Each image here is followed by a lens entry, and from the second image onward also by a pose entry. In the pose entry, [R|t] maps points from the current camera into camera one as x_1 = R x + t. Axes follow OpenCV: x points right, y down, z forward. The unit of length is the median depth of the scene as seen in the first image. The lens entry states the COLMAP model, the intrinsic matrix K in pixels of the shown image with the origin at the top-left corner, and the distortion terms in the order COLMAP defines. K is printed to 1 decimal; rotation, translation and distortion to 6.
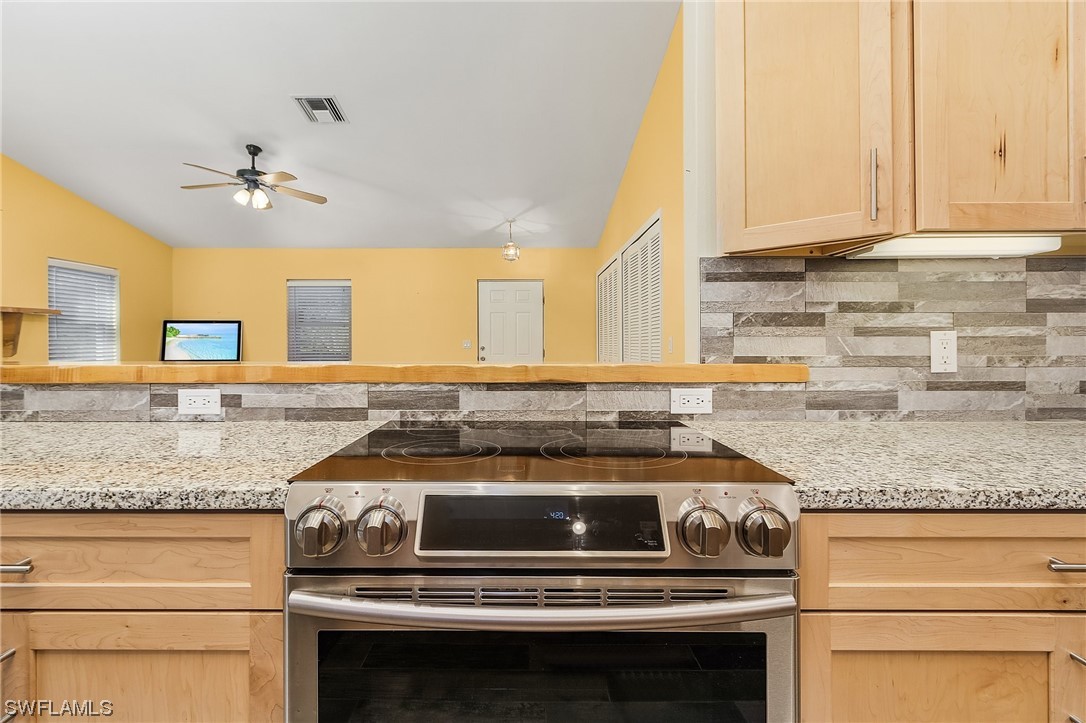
lens RADIAL K [[479.4, 0, 508.9], [0, 479.4, 336.6], [0, 0, 1]] dist [-0.000895, -0.000147]
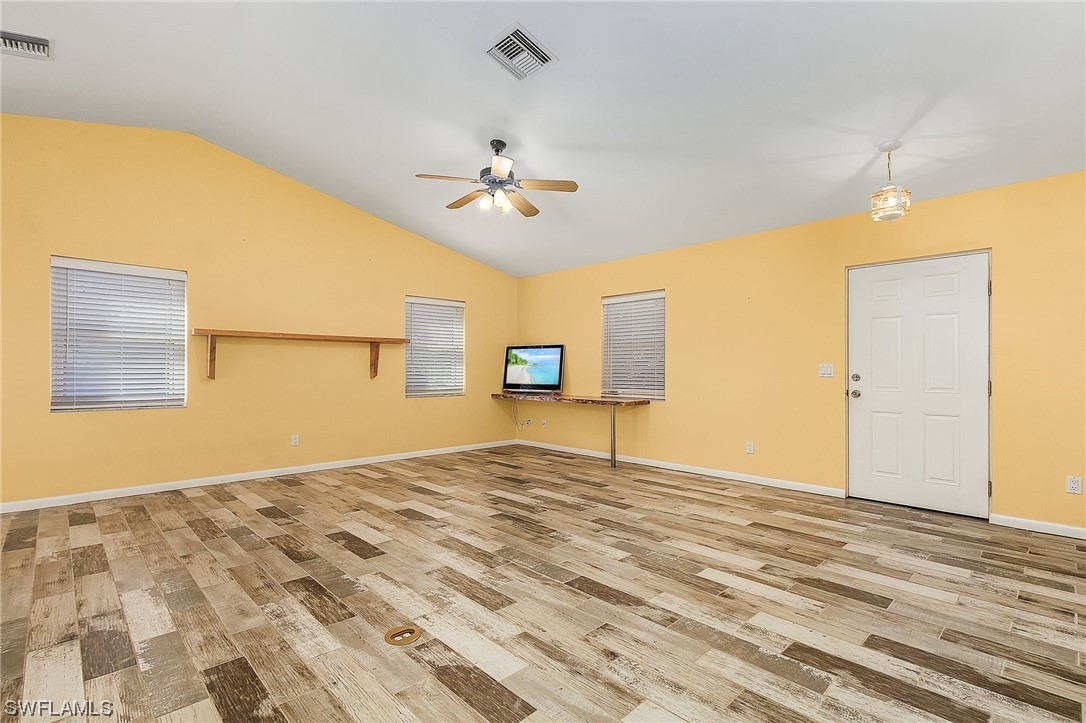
lens RADIAL K [[489.5, 0, 545.2], [0, 489.5, 367.0], [0, 0, 1]] dist [0.001214, -0.000091]
pose [[0.713825, -0.000133, -0.700324, 0.115563], [0.003091, 0.999991, 0.002961, 0.009490], [0.700317, -0.004278, 0.713819, 0.315661]]
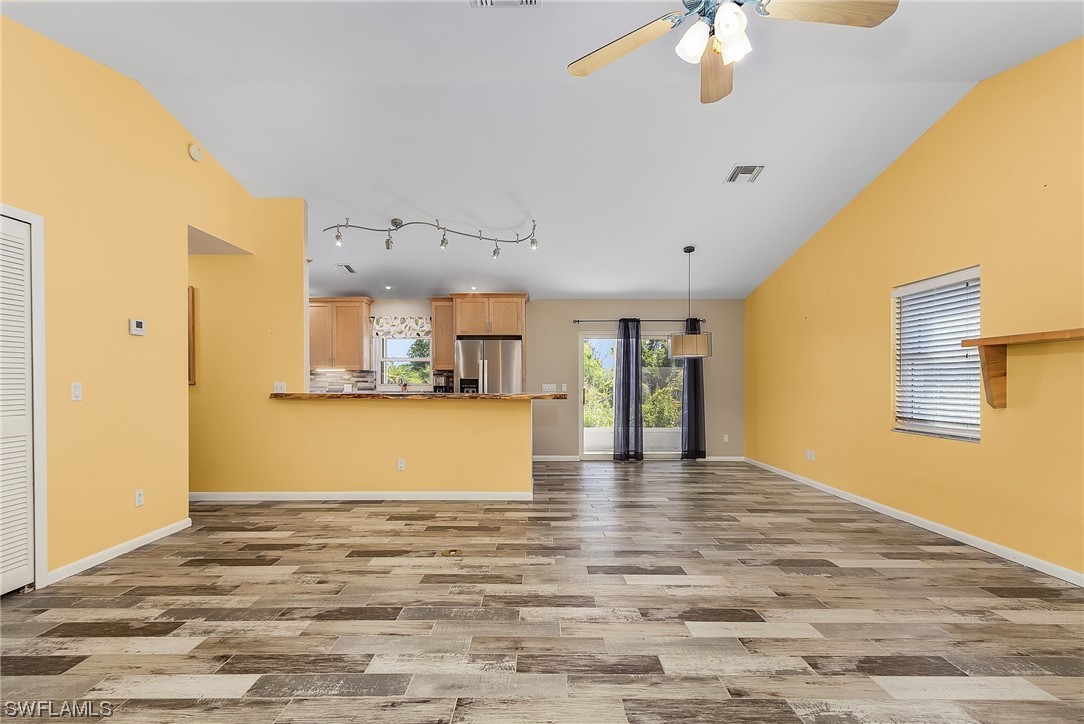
lens RADIAL K [[510.6, 0, 535.0], [0, 510.6, 392.6], [0, 0, 1]] dist [0.003027, -0.000127]
pose [[-0.999897, 0.000753, -0.014329, -0.272748], [0.000671, 0.999984, 0.005704, 0.008506], [0.014333, 0.005694, -0.999881, 1.063504]]
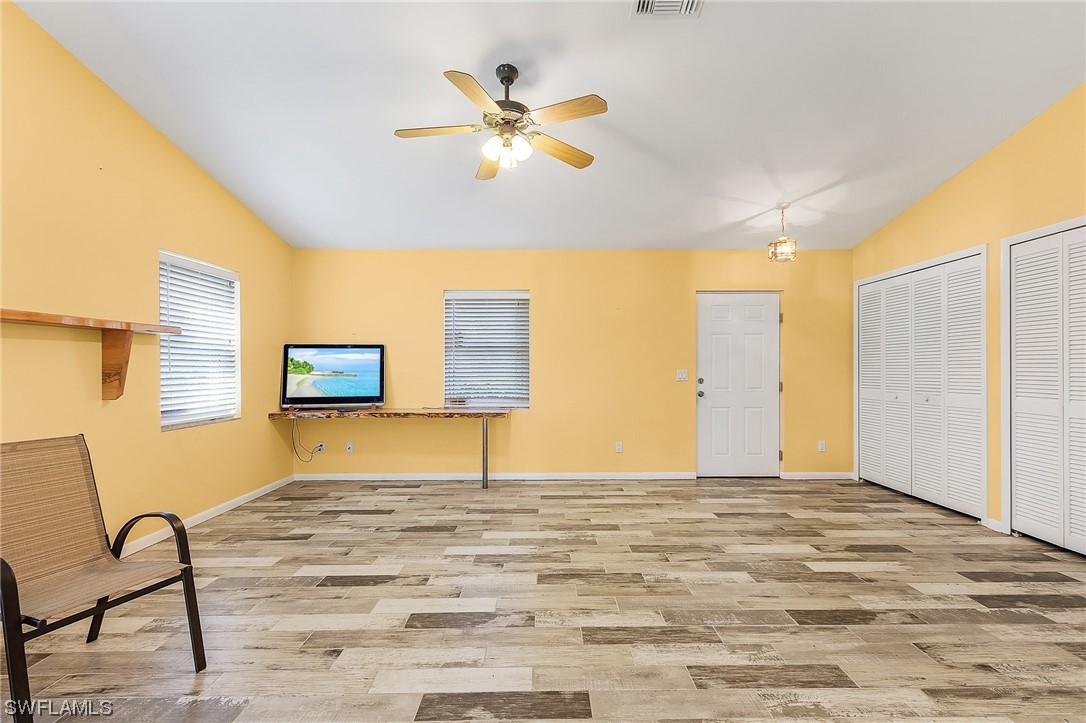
lens RADIAL K [[489.5, 0, 545.2], [0, 489.5, 367.0], [0, 0, 1]] dist [0.001214, -0.000091]
pose [[0.999829, -0.001862, 0.018396, -0.365451], [0.001729, 0.999972, 0.007241, -0.003808], [-0.018409, -0.007208, 0.999805, 0.256079]]
